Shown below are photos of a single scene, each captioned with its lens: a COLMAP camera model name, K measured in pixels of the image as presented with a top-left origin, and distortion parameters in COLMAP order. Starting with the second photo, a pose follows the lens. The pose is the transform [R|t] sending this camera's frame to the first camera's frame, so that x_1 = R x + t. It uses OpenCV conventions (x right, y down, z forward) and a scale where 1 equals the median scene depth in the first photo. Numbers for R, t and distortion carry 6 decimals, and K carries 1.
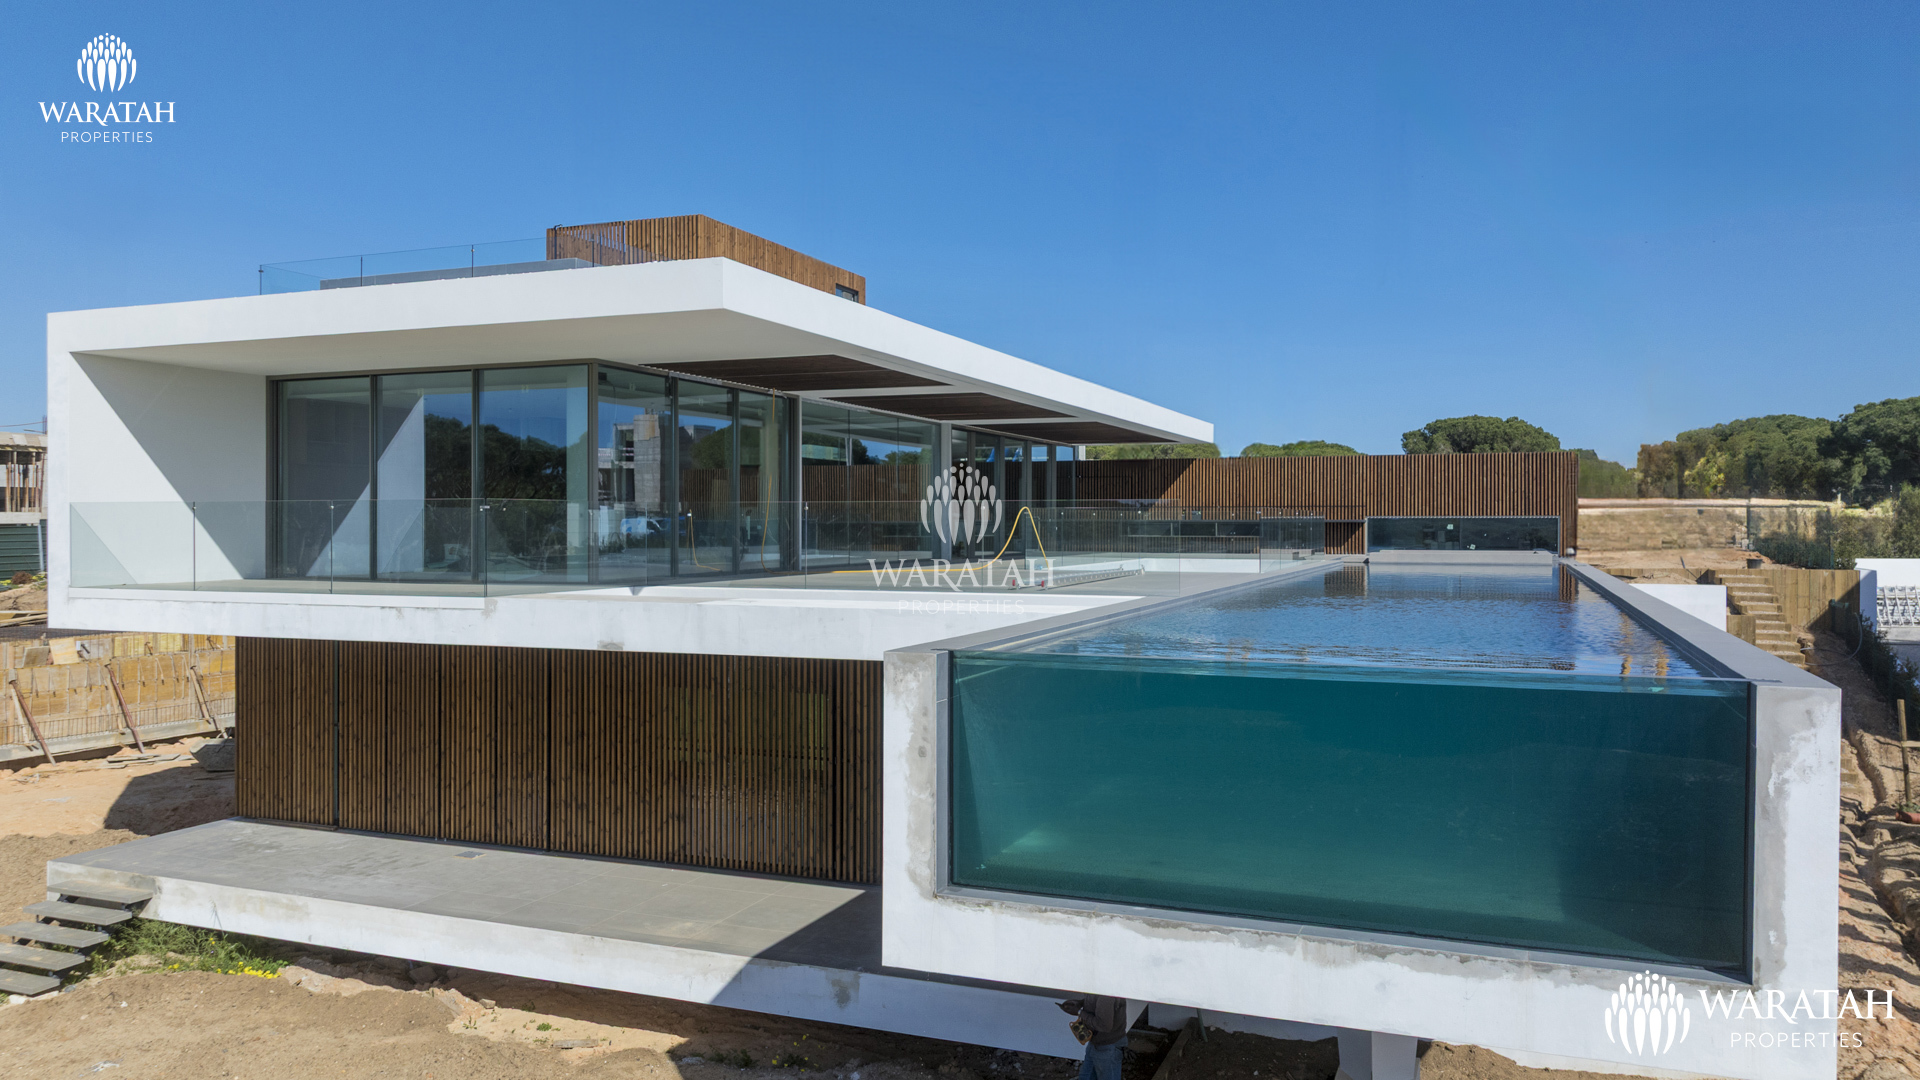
lens RADIAL K [[1372.9, 0, 960.2], [0, 1372.9, 525.7], [0, 0, 1]] dist [-0.004860, -0.004020]
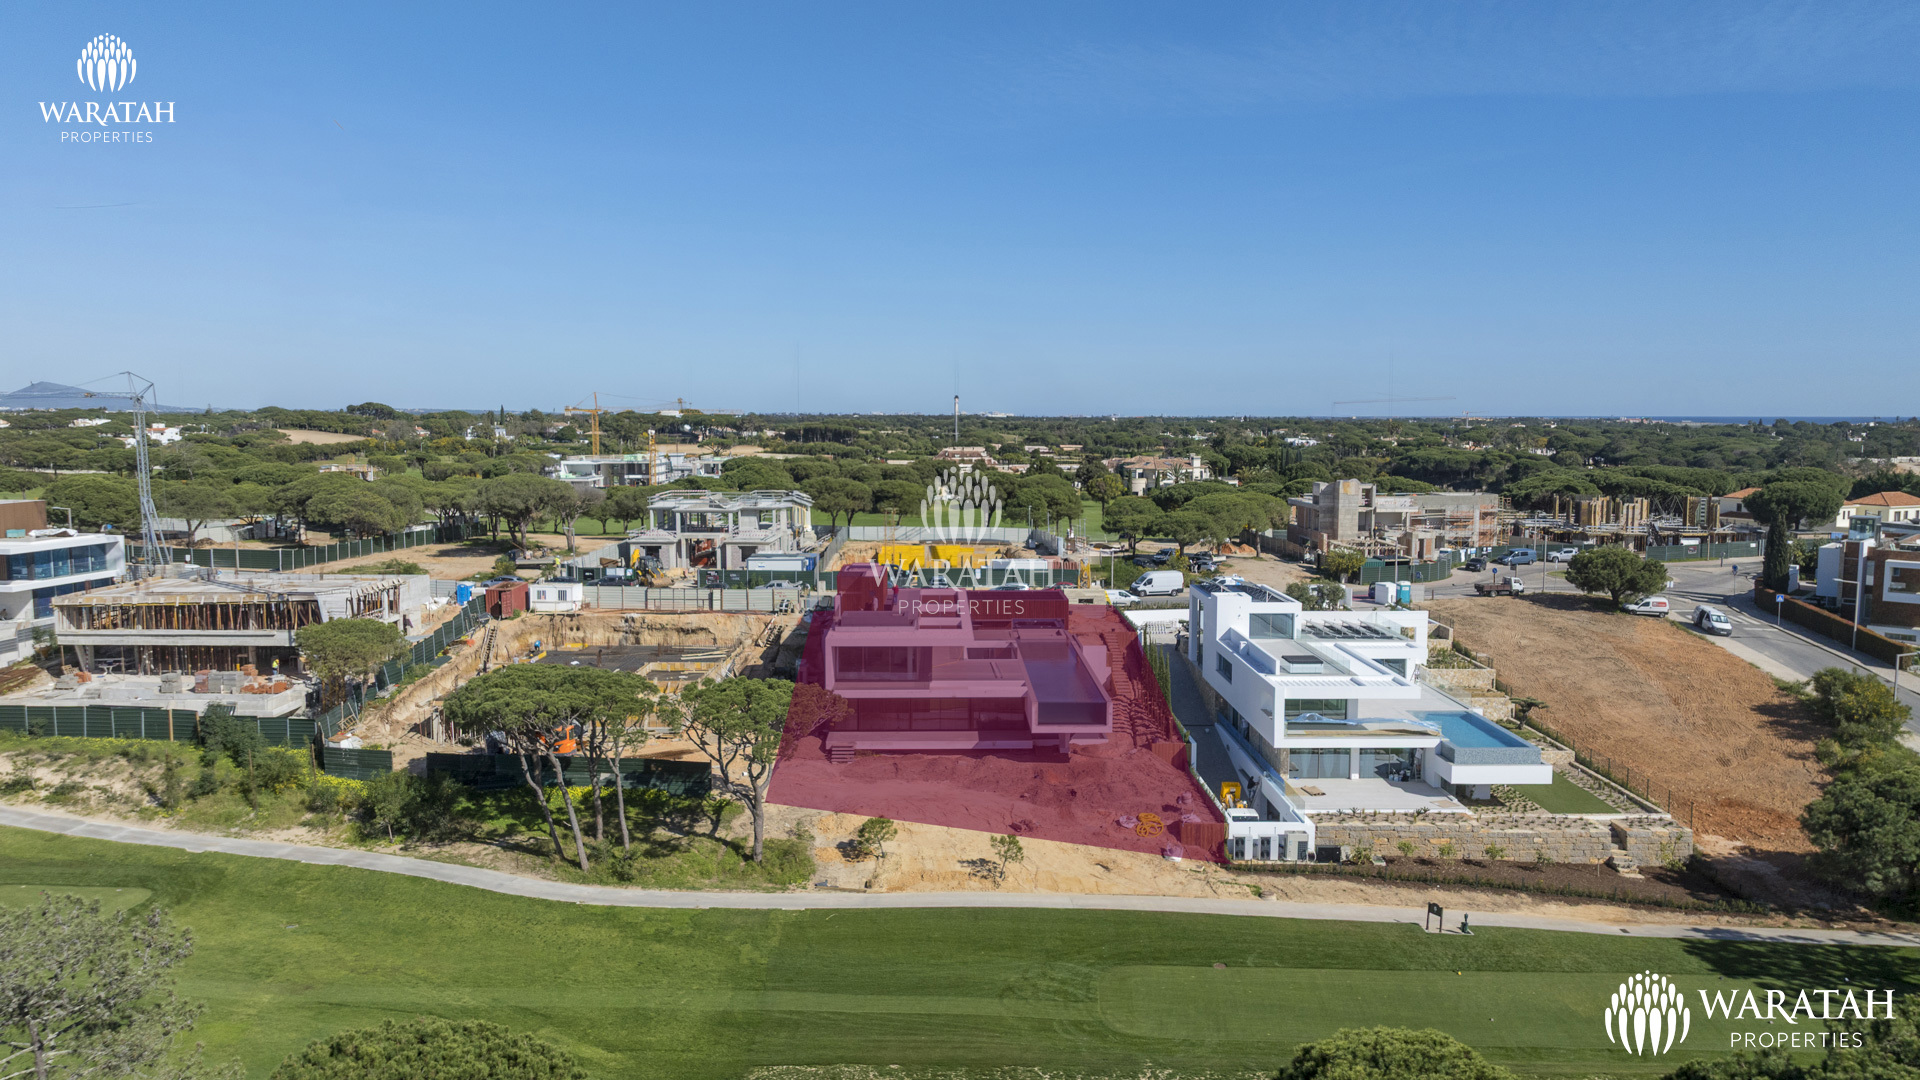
lens RADIAL K [[1346.5, 0, 960.0], [0, 1346.5, 540.0], [0, 0, 1]] dist [0.022164, -0.037981]
pose [[0.921832, -0.037498, 0.385773, -2.219767], [0.000668, 0.995461, 0.095165, -1.048028], [-0.387590, -0.087468, 0.917673, -3.999759]]
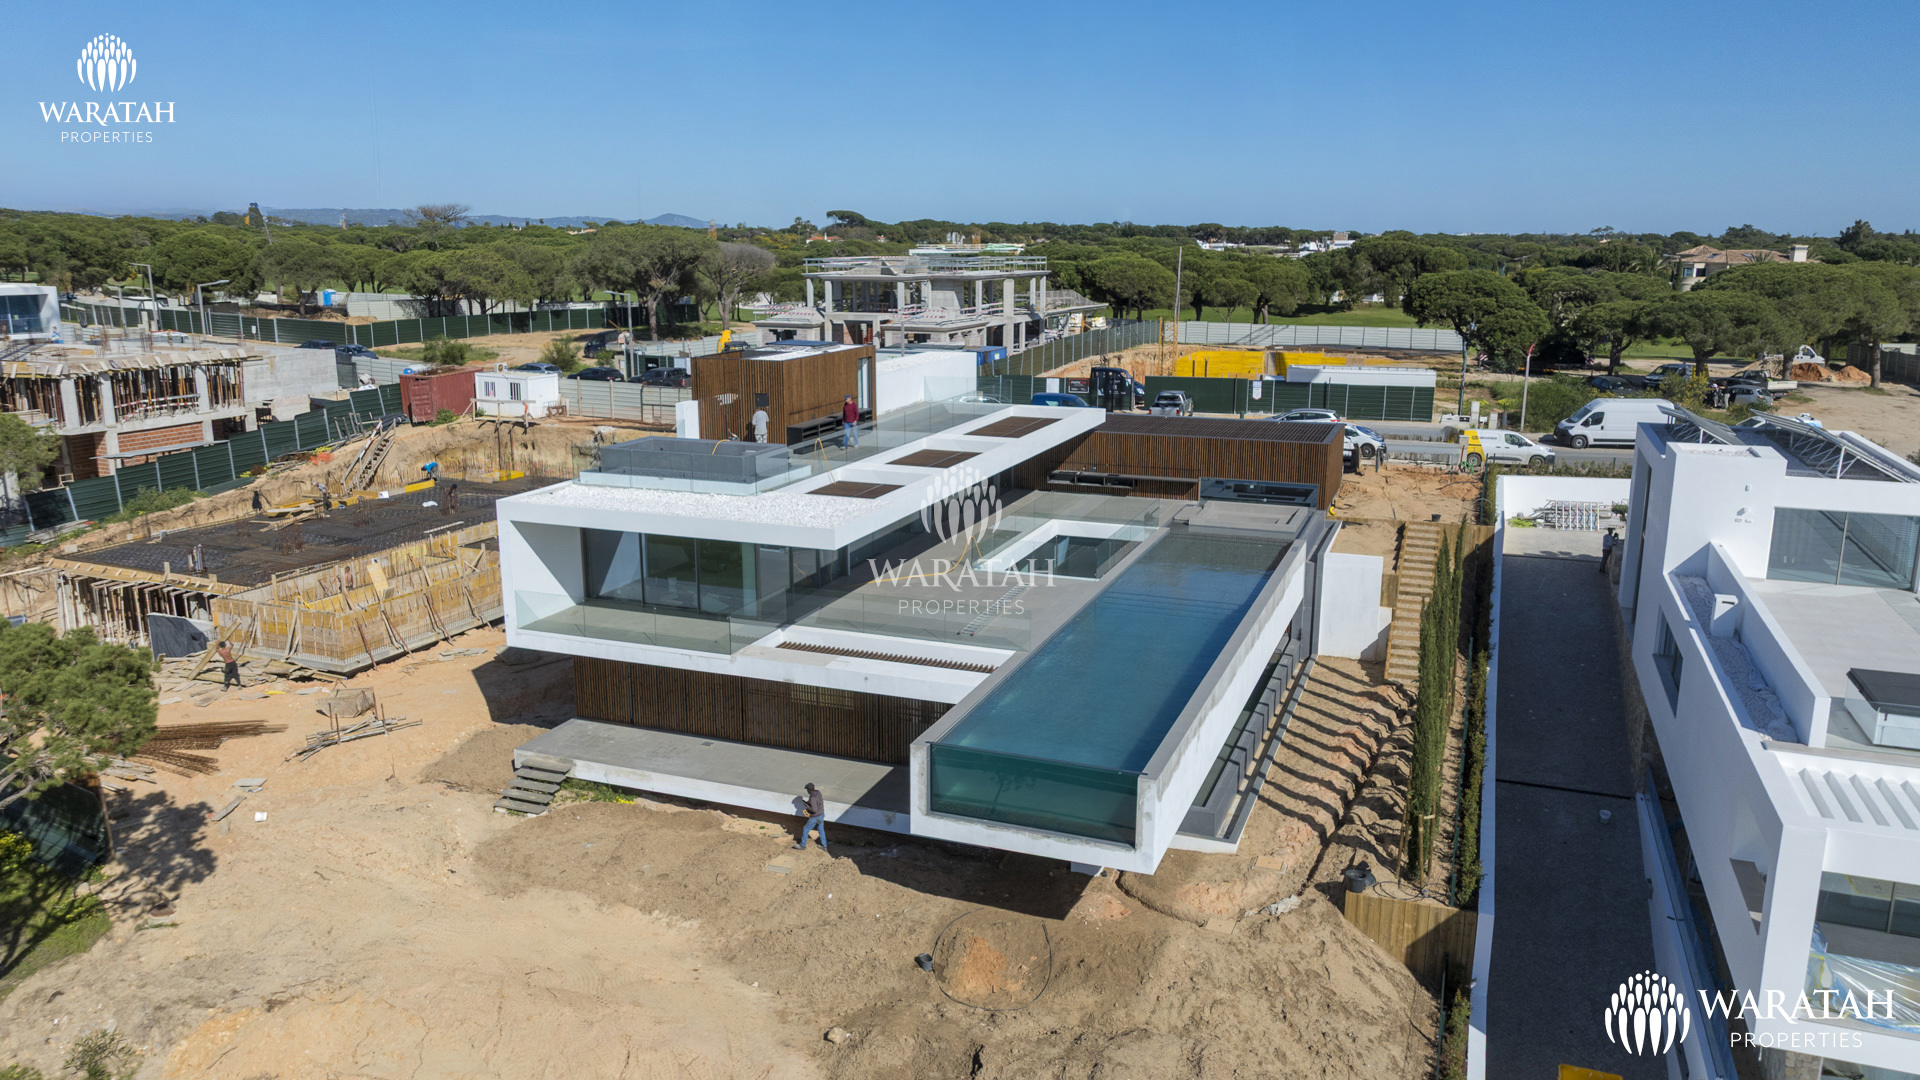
lens RADIAL K [[1368.8, 0, 937.3], [0, 1368.8, 537.3], [0, 0, 1]] dist [0.022763, -0.044147]
pose [[0.999995, -0.002121, -0.002520, 0.009022], [0.002611, 0.976823, 0.214033, -0.557566], [0.002008, -0.214039, 0.976823, -1.069928]]
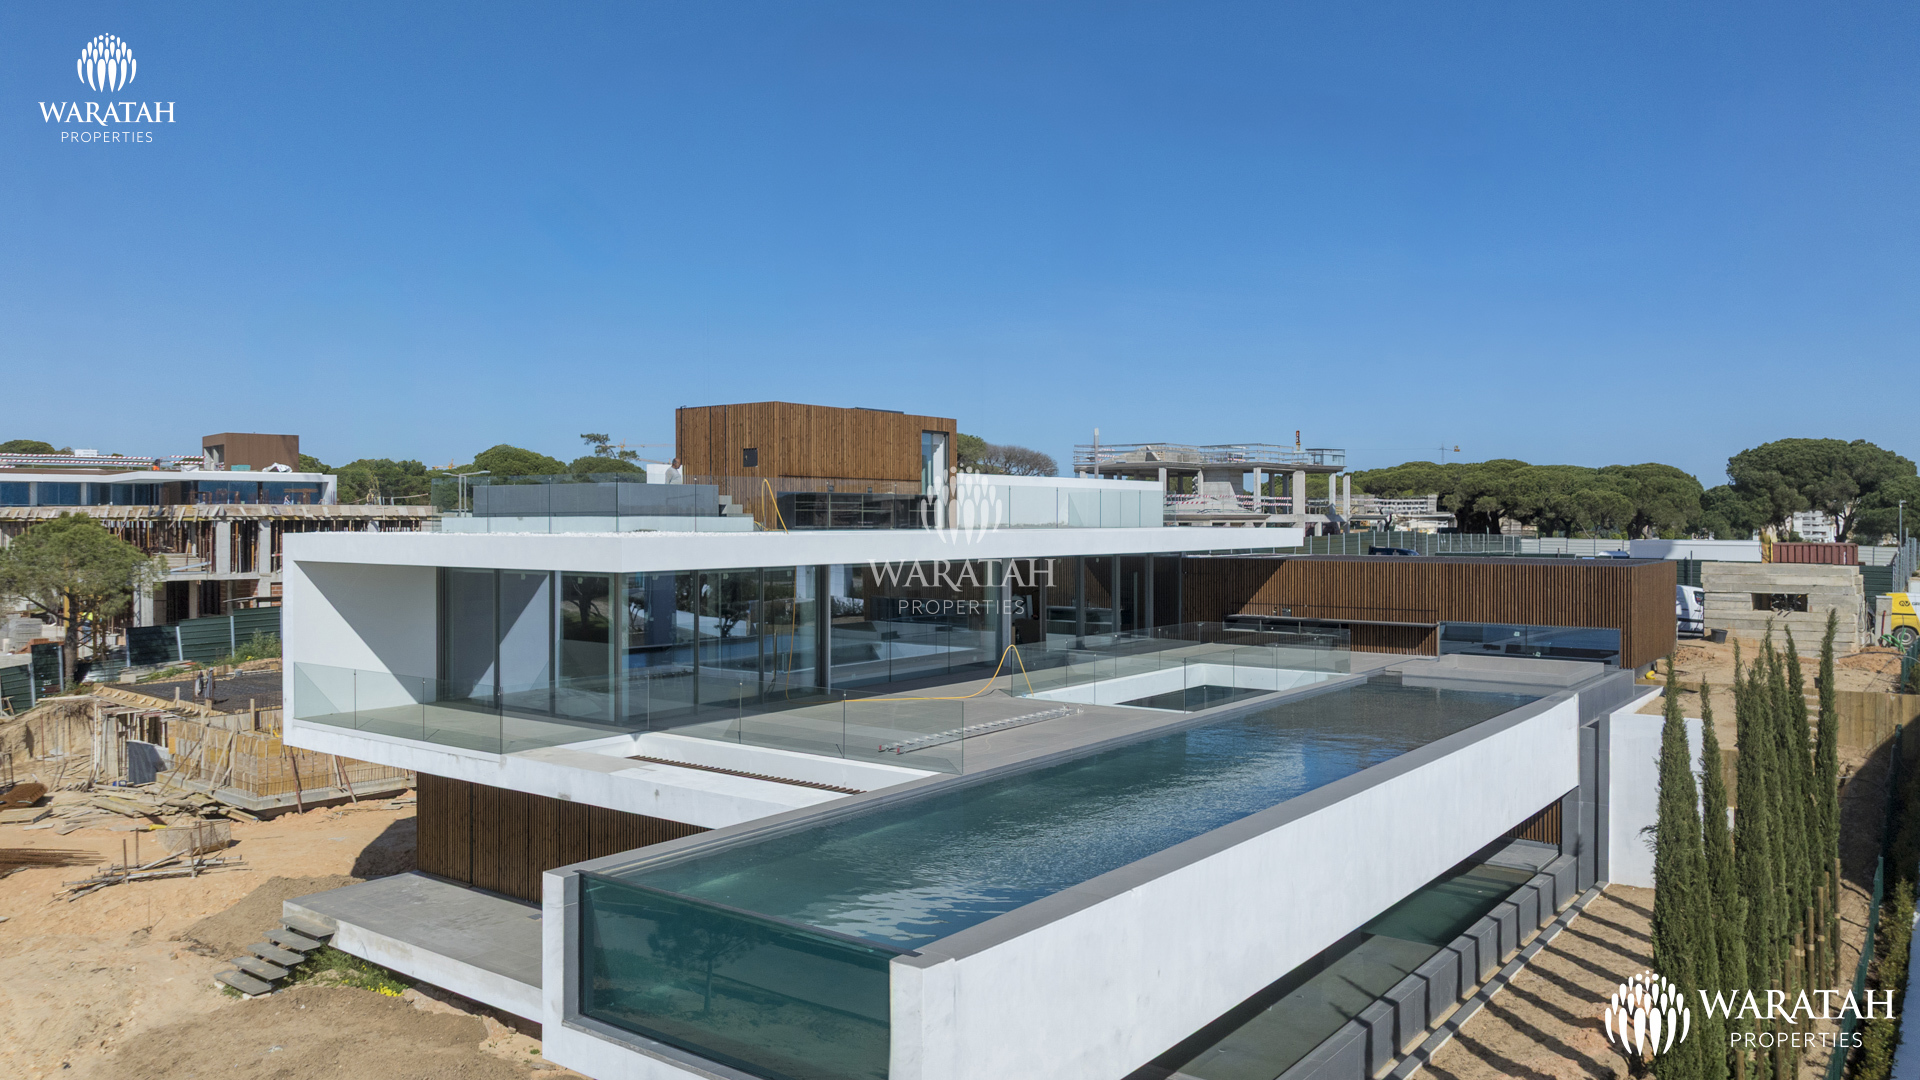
lens RADIAL K [[1362.5, 0, 951.9], [0, 1362.5, 525.3], [0, 0, 1]] dist [0.011900, -0.027265]
pose [[0.963331, 0.000019, -0.268316, 0.446388], [0.000683, 0.999997, 0.002523, -0.172001], [0.268315, -0.002614, 0.963328, -0.242843]]
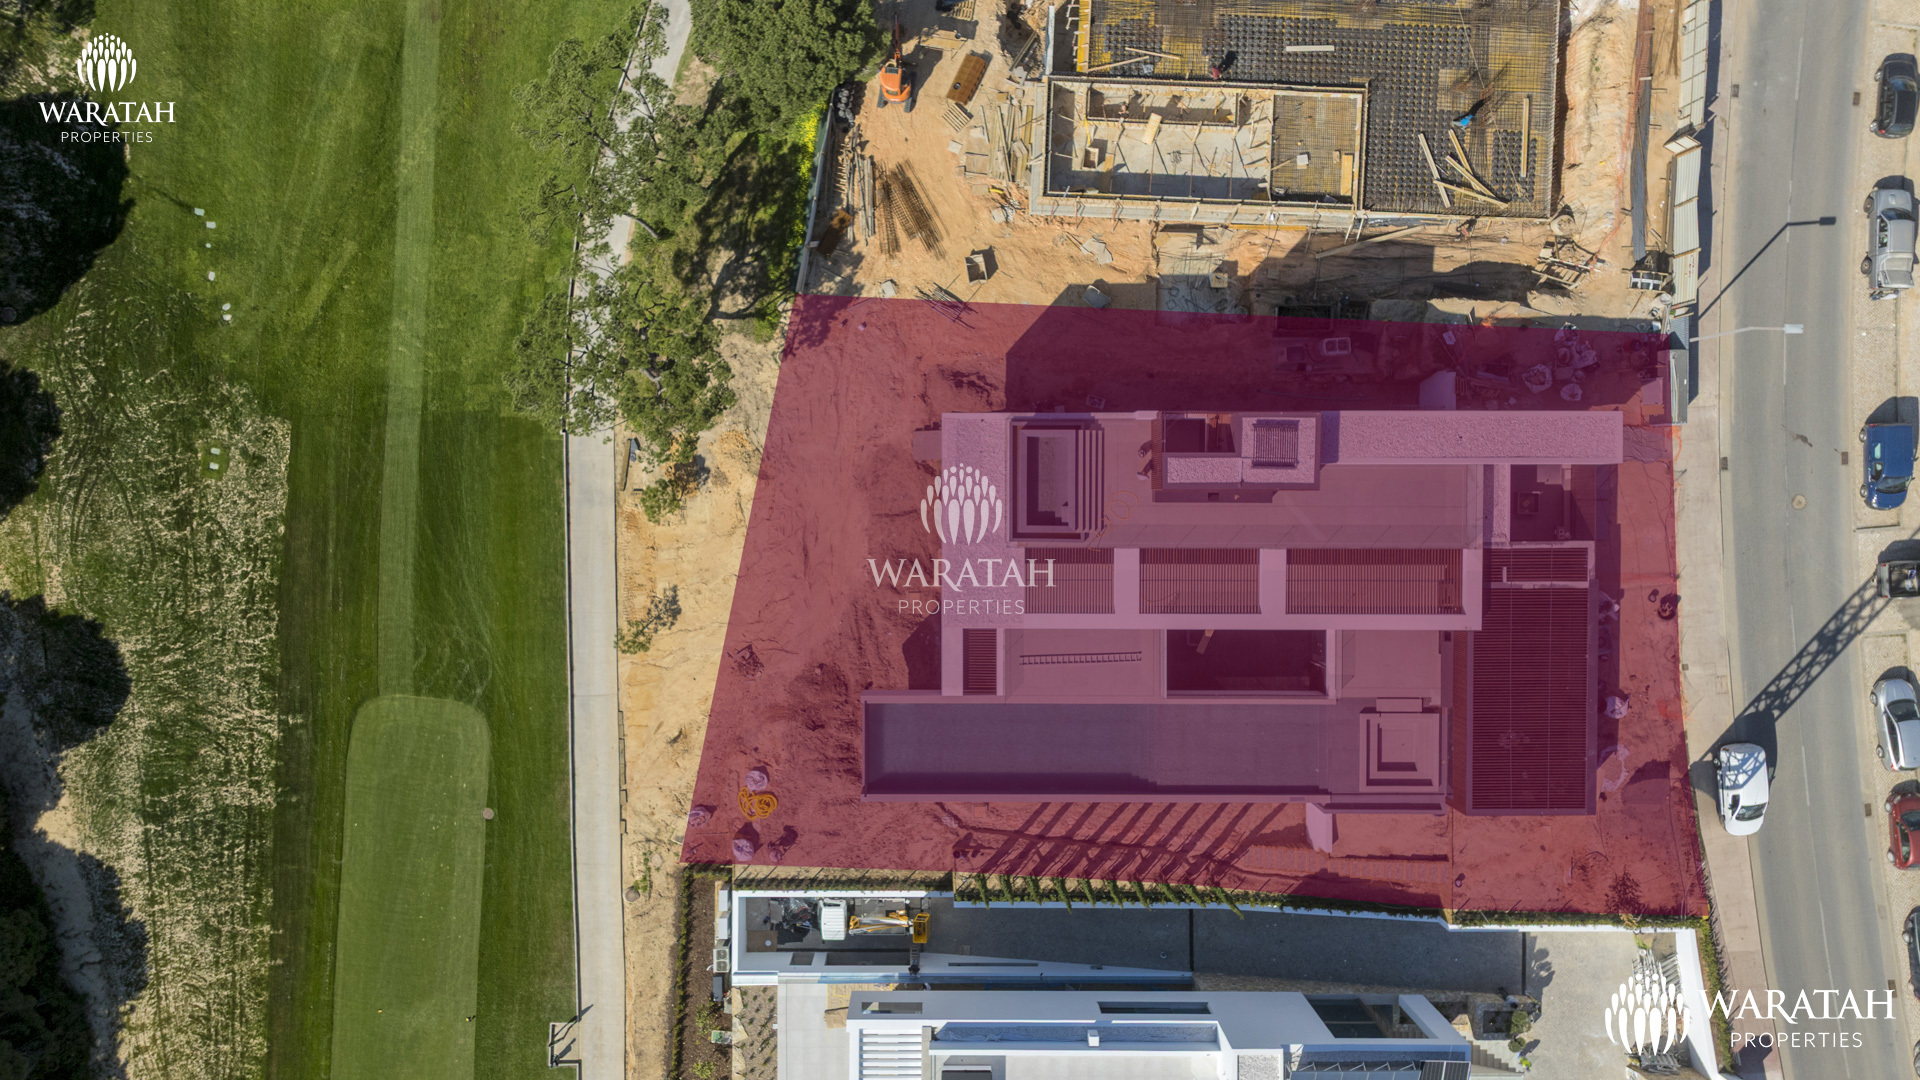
lens RADIAL K [[1346.5, 0, 960.0], [0, 1346.5, 540.0], [0, 0, 1]] dist [0.022164, -0.037981]
pose [[0.369206, 0.928984, 0.026007, -0.437761], [0.007566, -0.030988, 0.999491, -3.796274], [0.929317, -0.368821, -0.018470, 1.018443]]
